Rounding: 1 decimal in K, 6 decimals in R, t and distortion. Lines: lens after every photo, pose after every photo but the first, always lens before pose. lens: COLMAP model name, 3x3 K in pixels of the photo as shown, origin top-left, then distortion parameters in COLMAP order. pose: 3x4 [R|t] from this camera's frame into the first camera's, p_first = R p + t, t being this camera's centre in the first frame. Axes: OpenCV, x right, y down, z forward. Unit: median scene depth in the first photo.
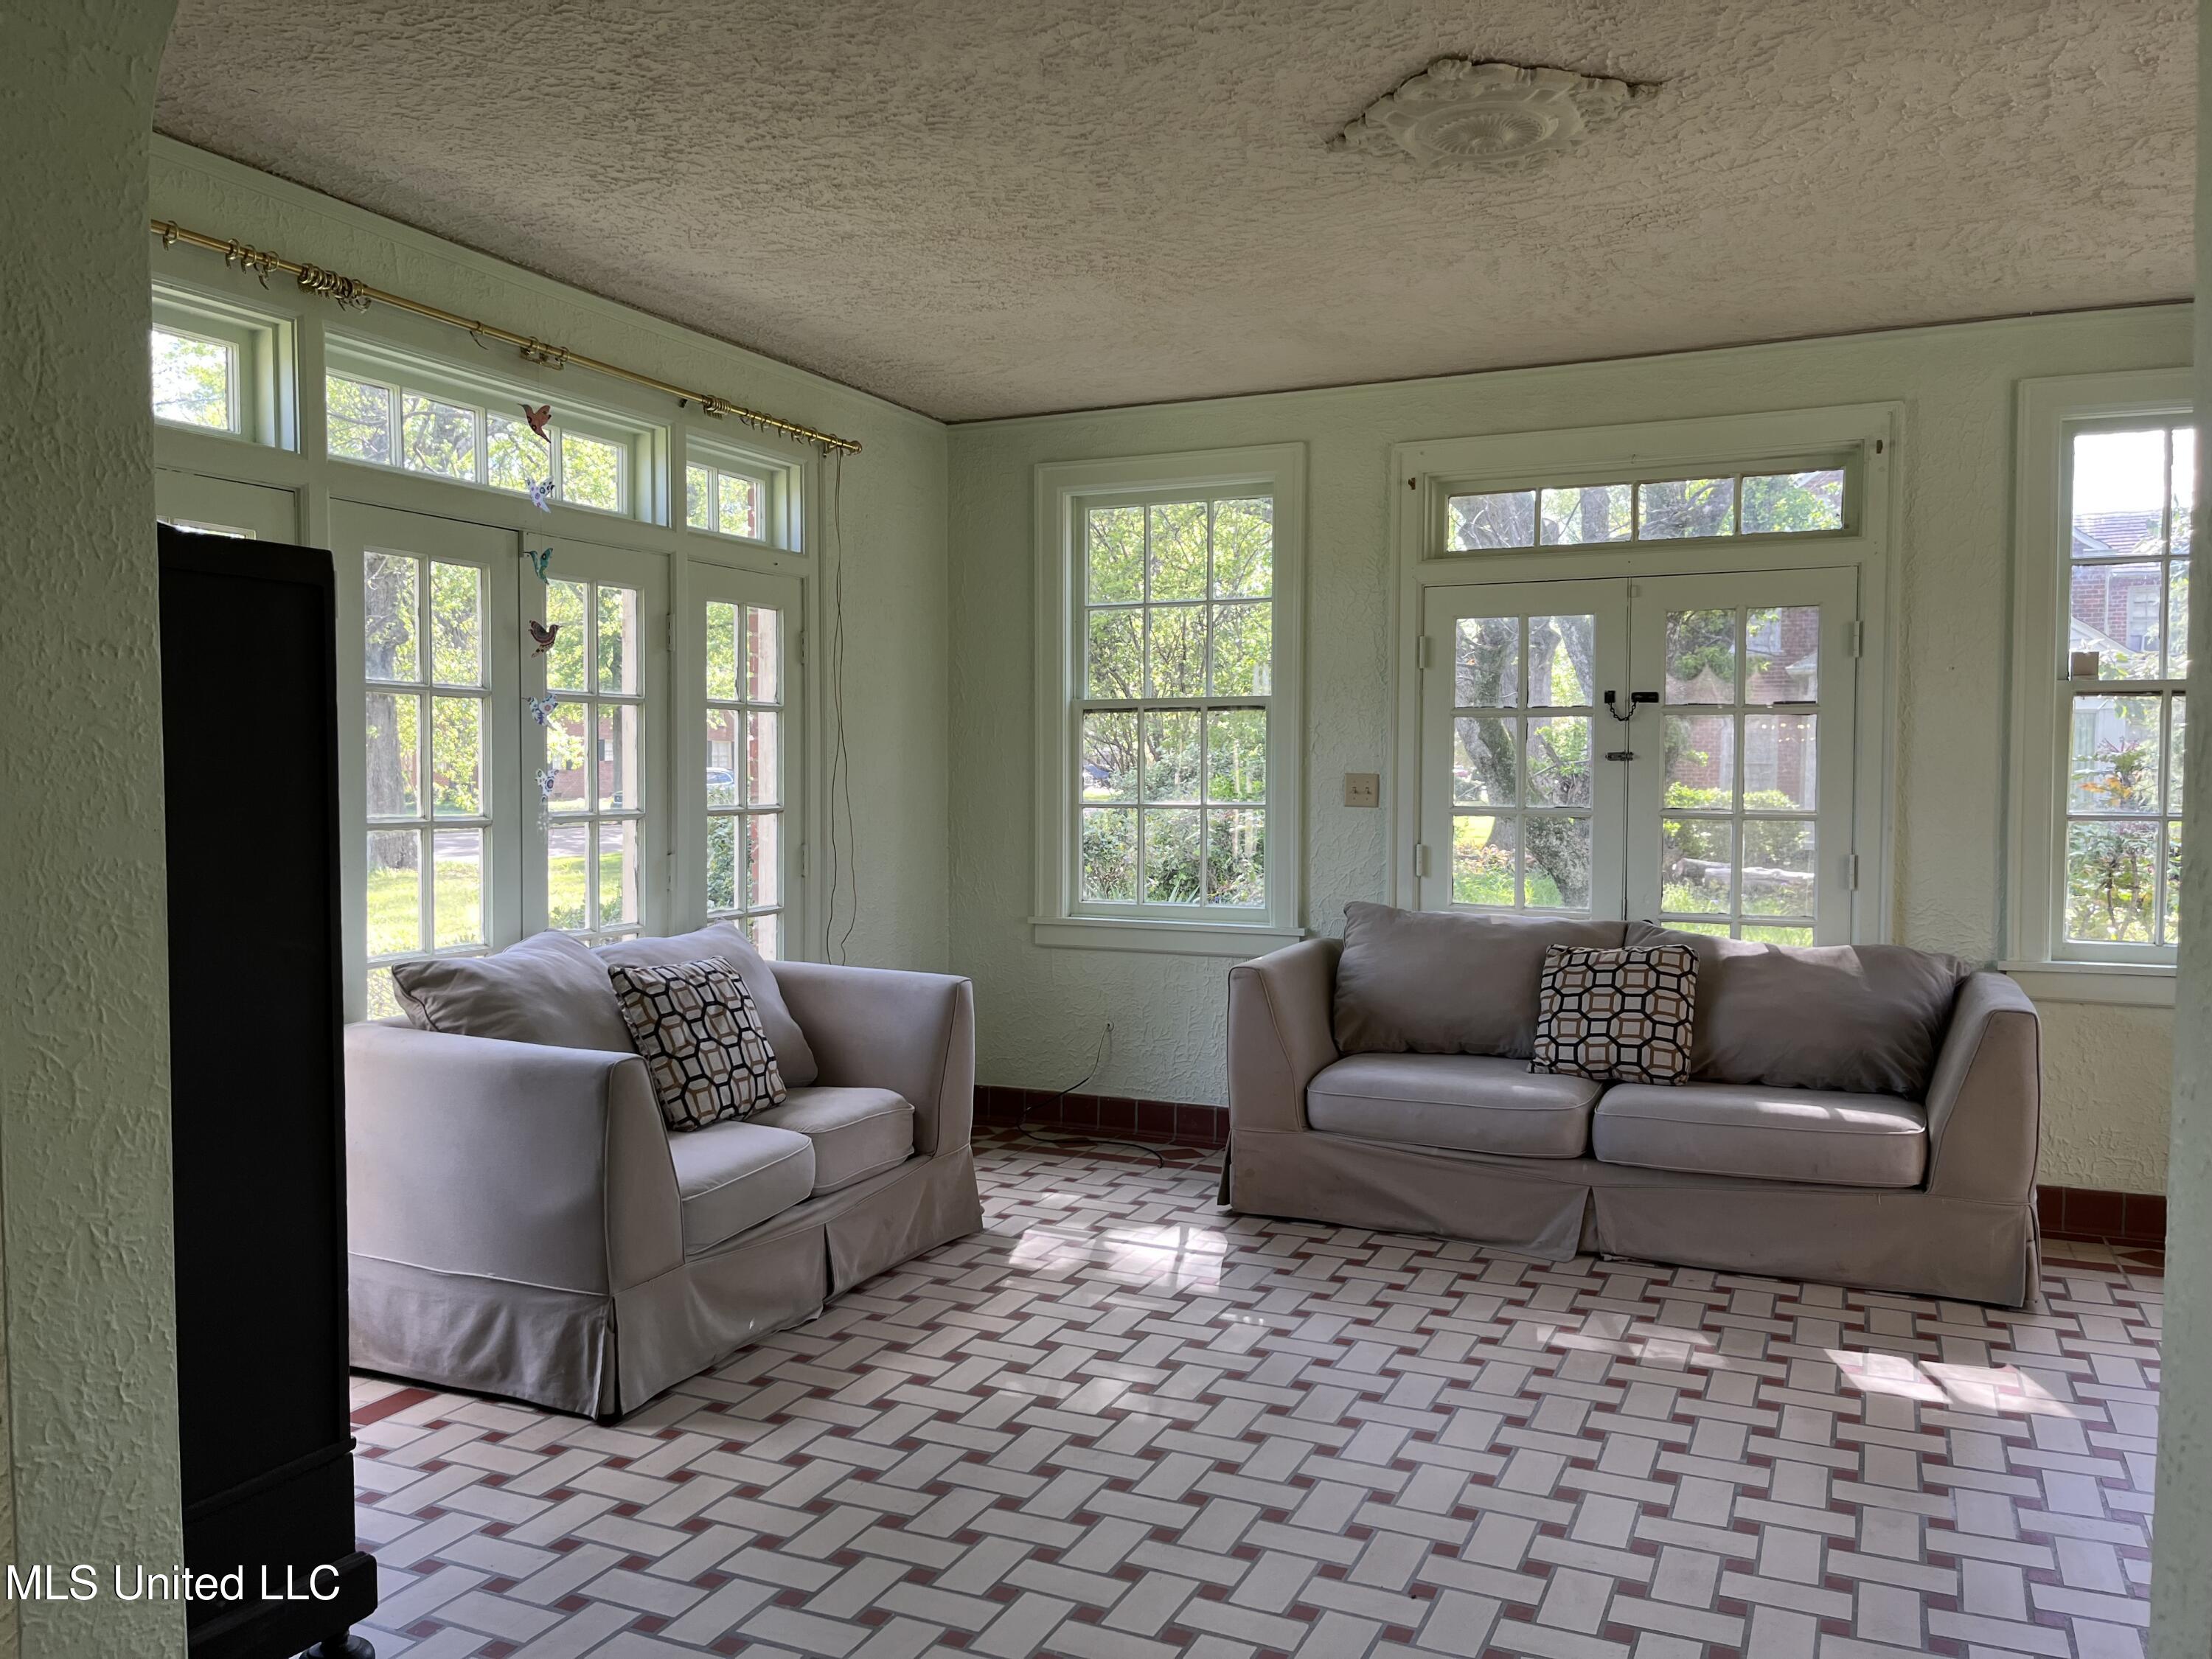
lens RADIAL K [[1664.6, 0, 1107.5], [0, 1664.6, 839.2], [0, 0, 1]] dist [0.040996, 0.002872]
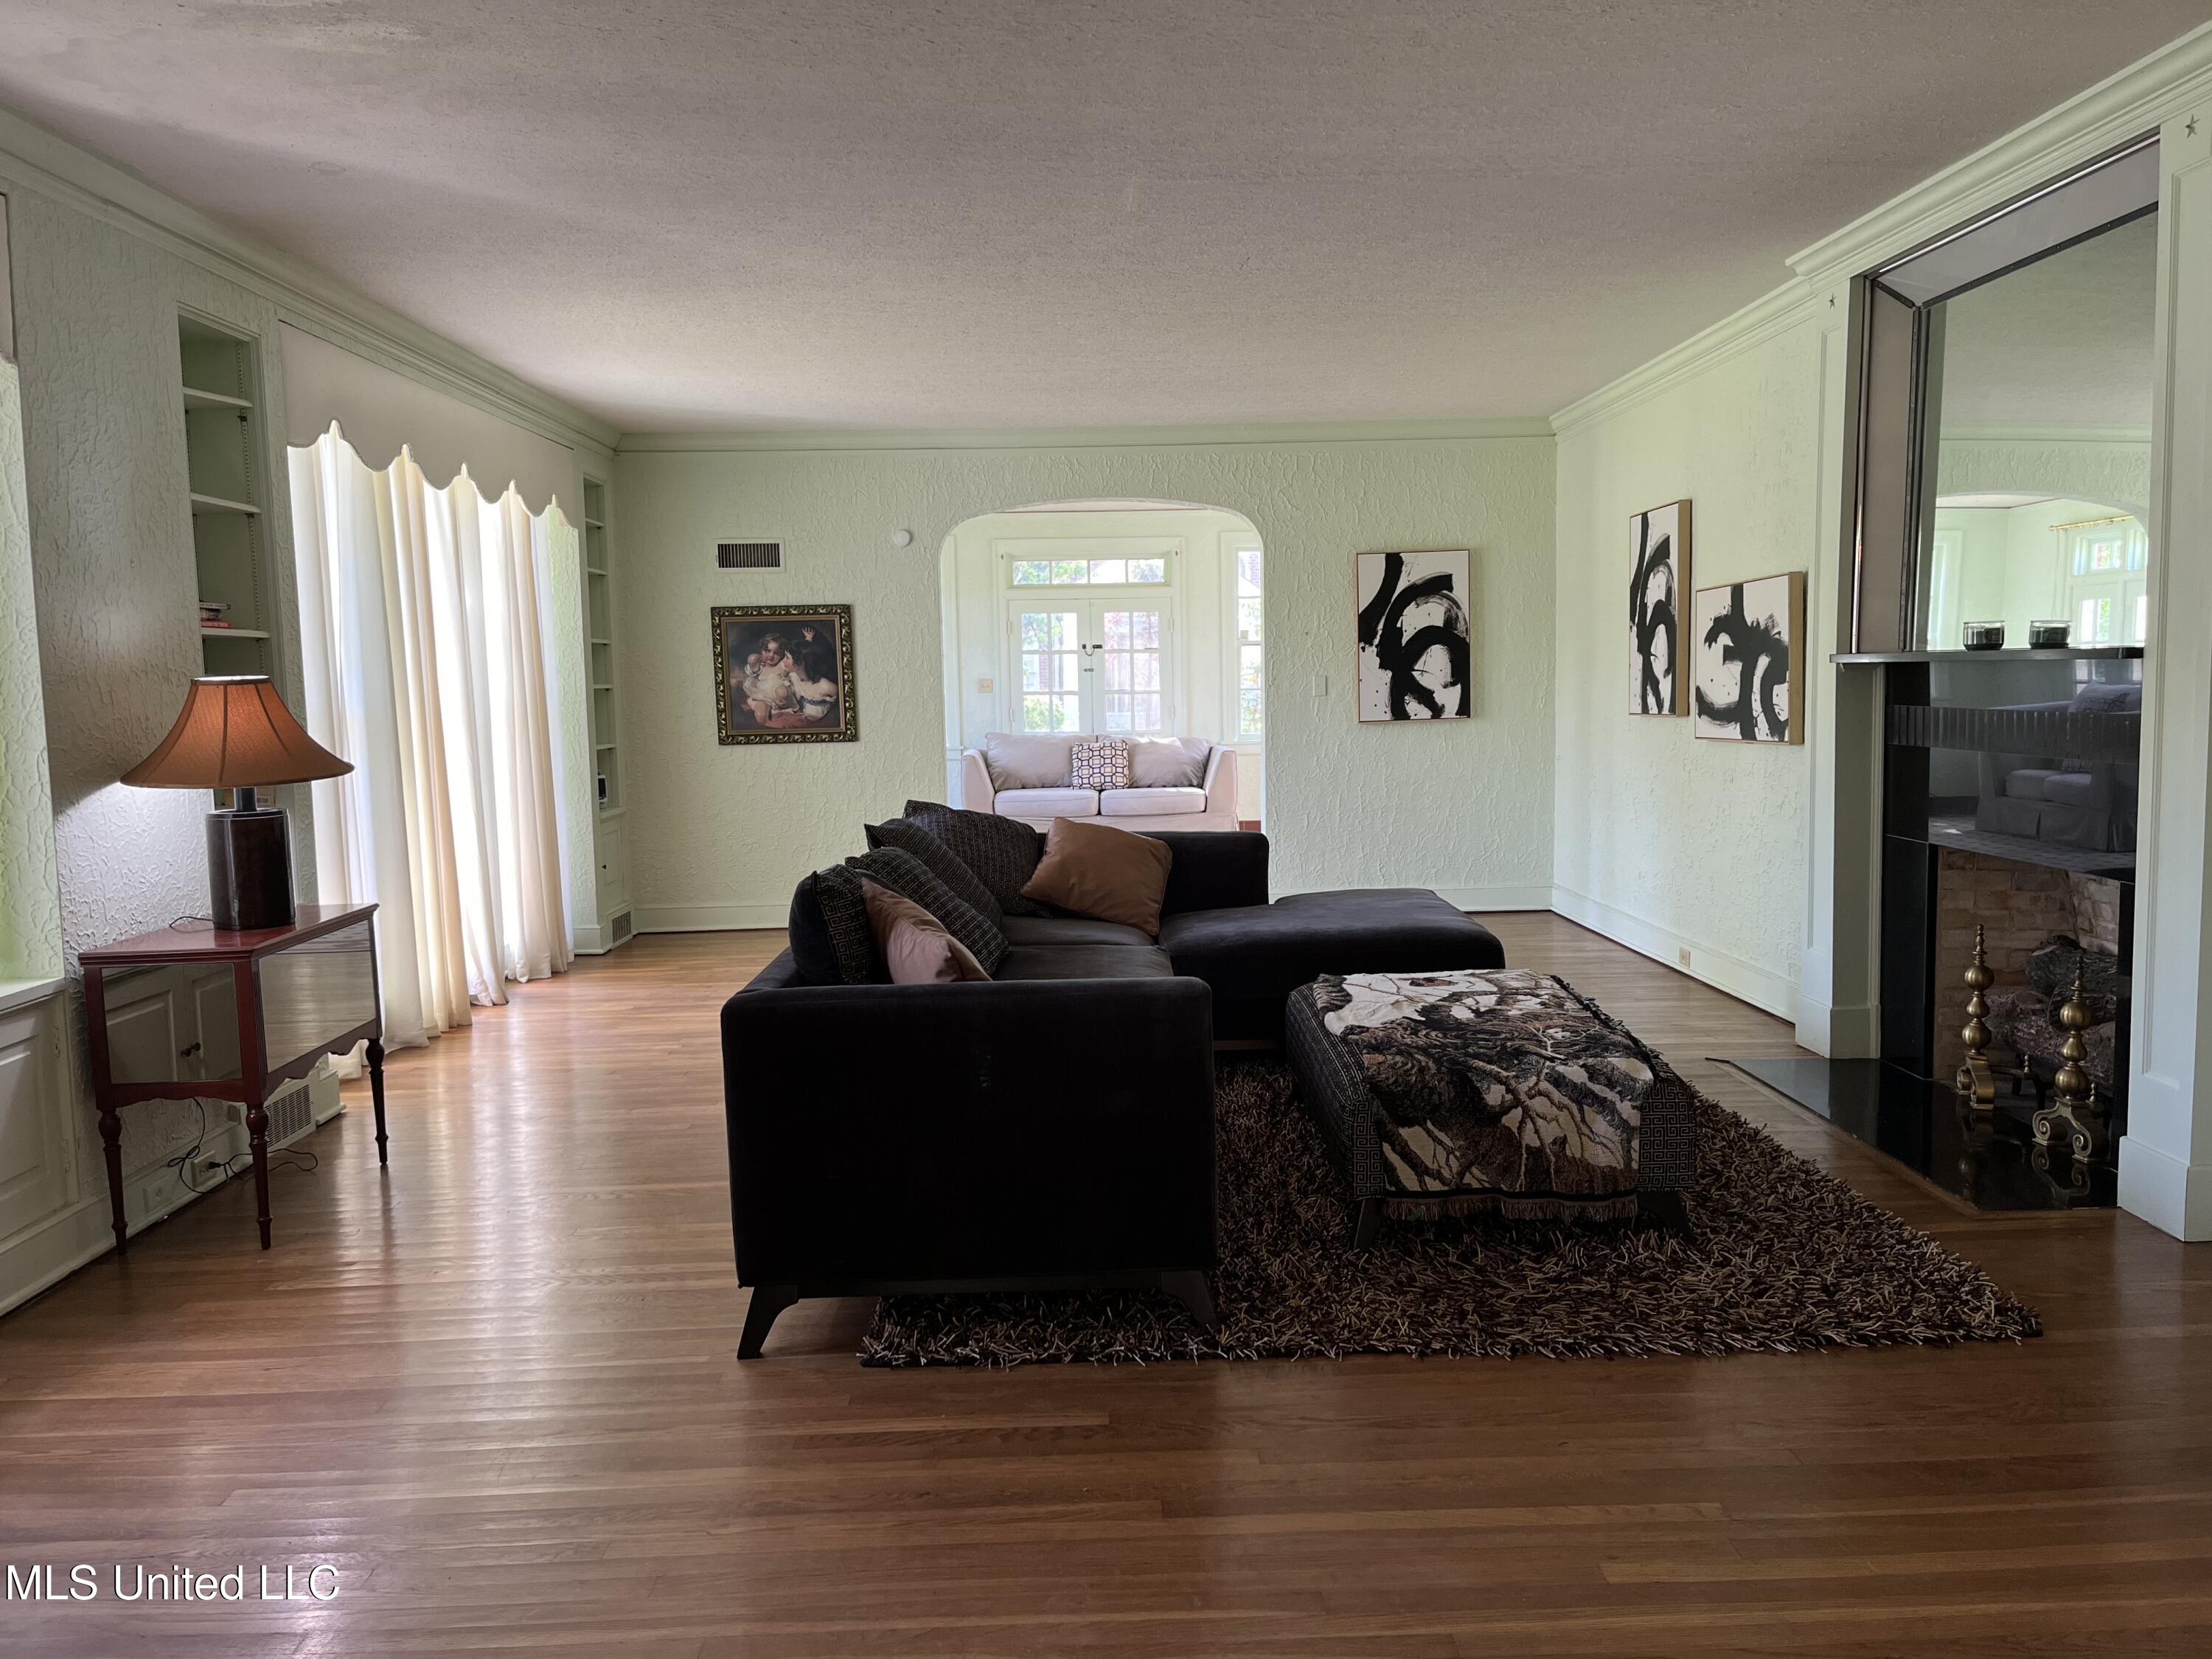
lens RADIAL K [[1664.6, 0, 1111.4], [0, 1664.6, 832.1], [0, 0, 1]] dist [0.040996, 0.002872]
pose [[0.904343, -0.063960, 0.421987, -0.792899], [0.042229, 0.997265, 0.060655, 0.046428], [-0.424713, -0.037032, 0.904571, -1.391848]]
